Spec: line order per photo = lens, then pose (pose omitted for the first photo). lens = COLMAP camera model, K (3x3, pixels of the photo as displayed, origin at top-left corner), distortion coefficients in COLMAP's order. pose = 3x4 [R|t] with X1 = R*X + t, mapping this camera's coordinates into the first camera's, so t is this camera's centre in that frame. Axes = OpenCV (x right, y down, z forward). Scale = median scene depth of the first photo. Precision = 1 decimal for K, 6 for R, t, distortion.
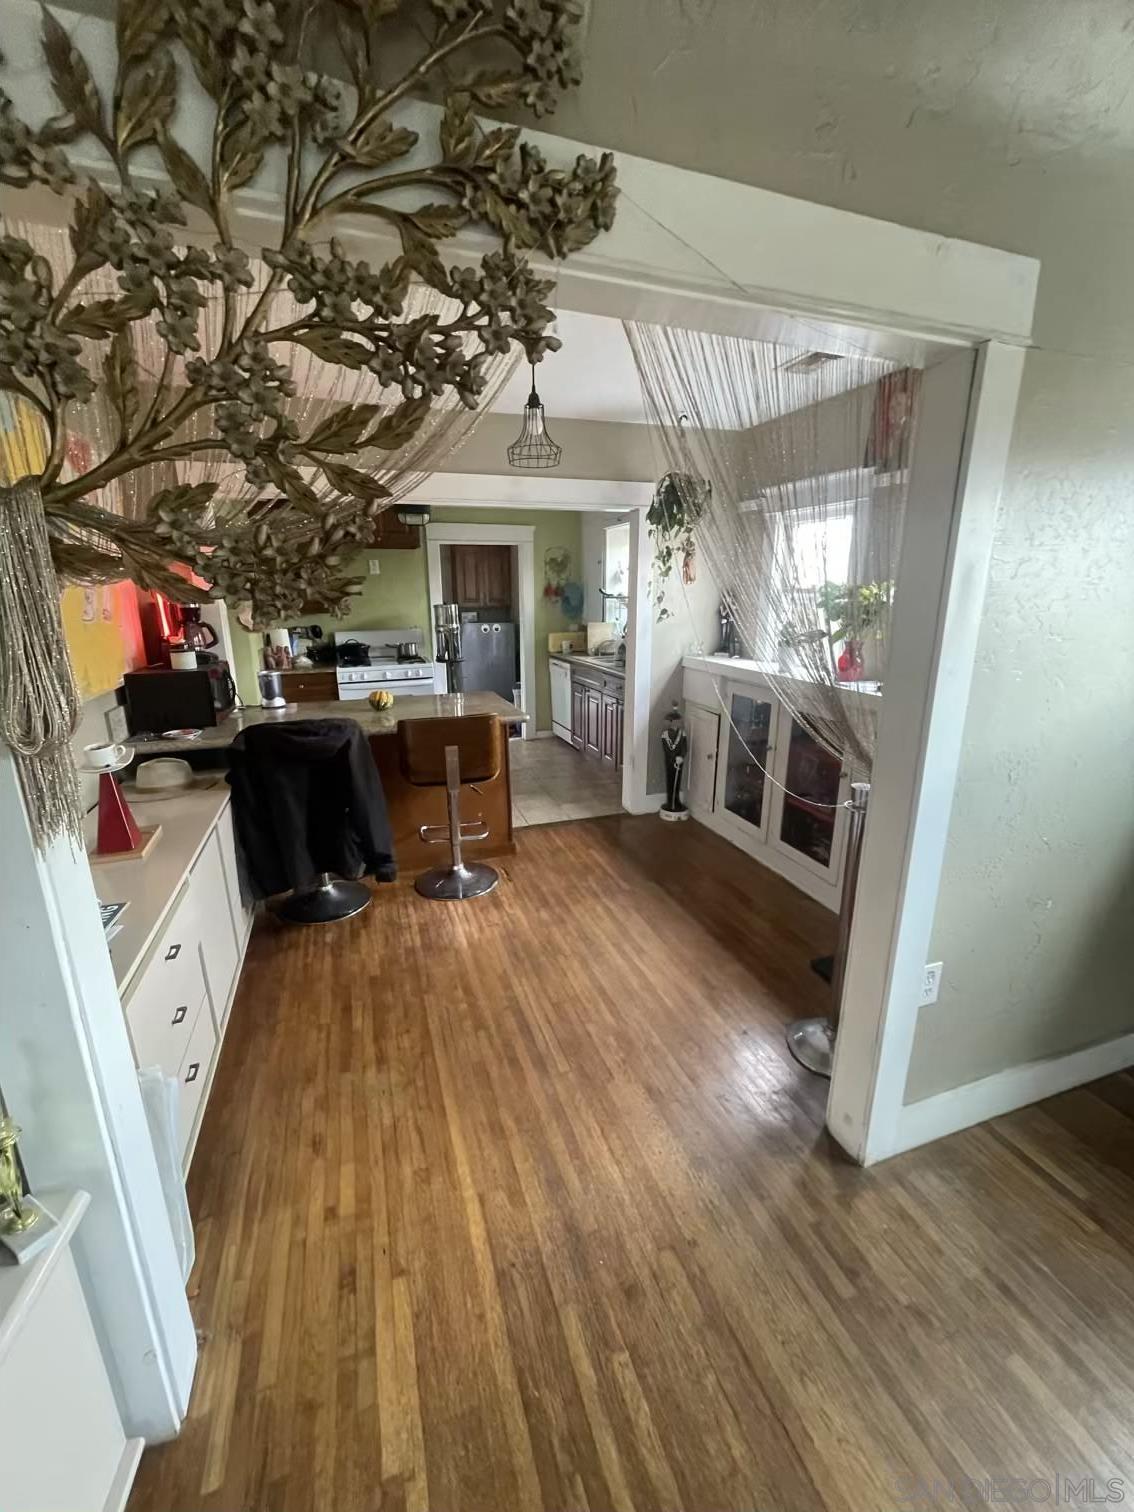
lens RADIAL K [[613.3, 0, 569.1], [0, 613.3, 753.4], [0, 0, 1]] dist [0.000701, 0.000154]
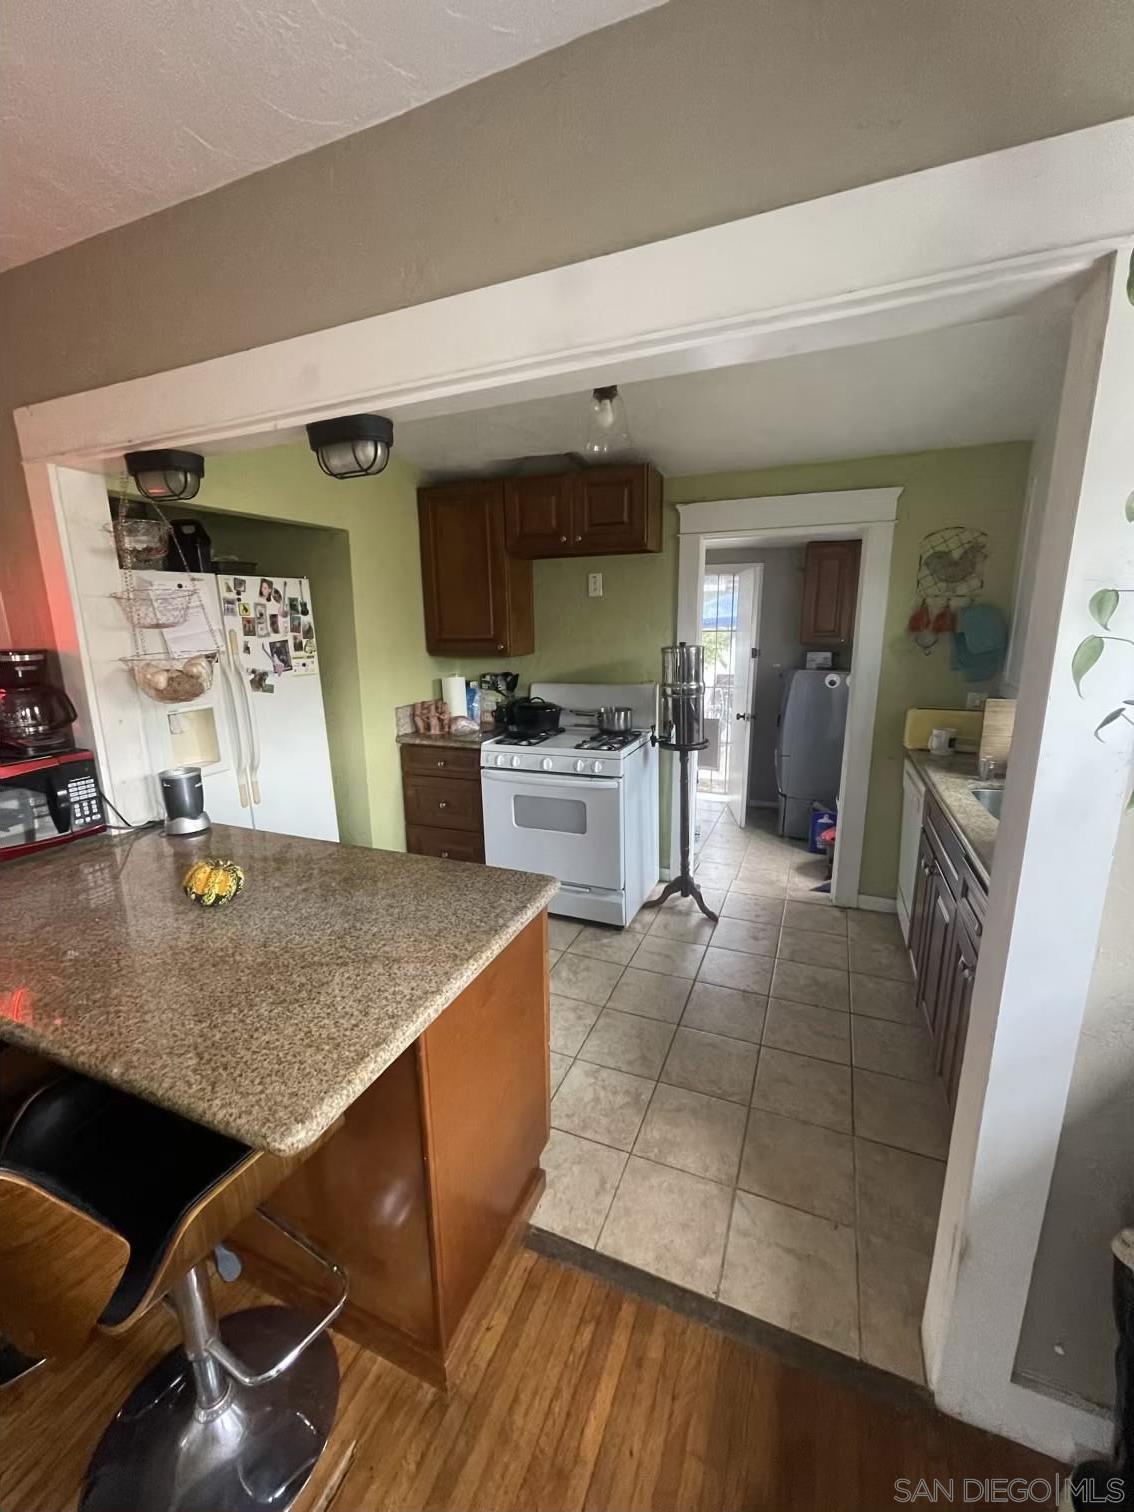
lens RADIAL K [[613.3, 0, 570.3], [0, 613.3, 753.6], [0, 0, 1]] dist [0.000701, 0.000154]
pose [[0.750780, 0.135629, -0.646479, 0.093688], [-0.165111, 0.986159, 0.015143, -0.138921], [0.639584, 0.095371, 0.762782, 0.521291]]
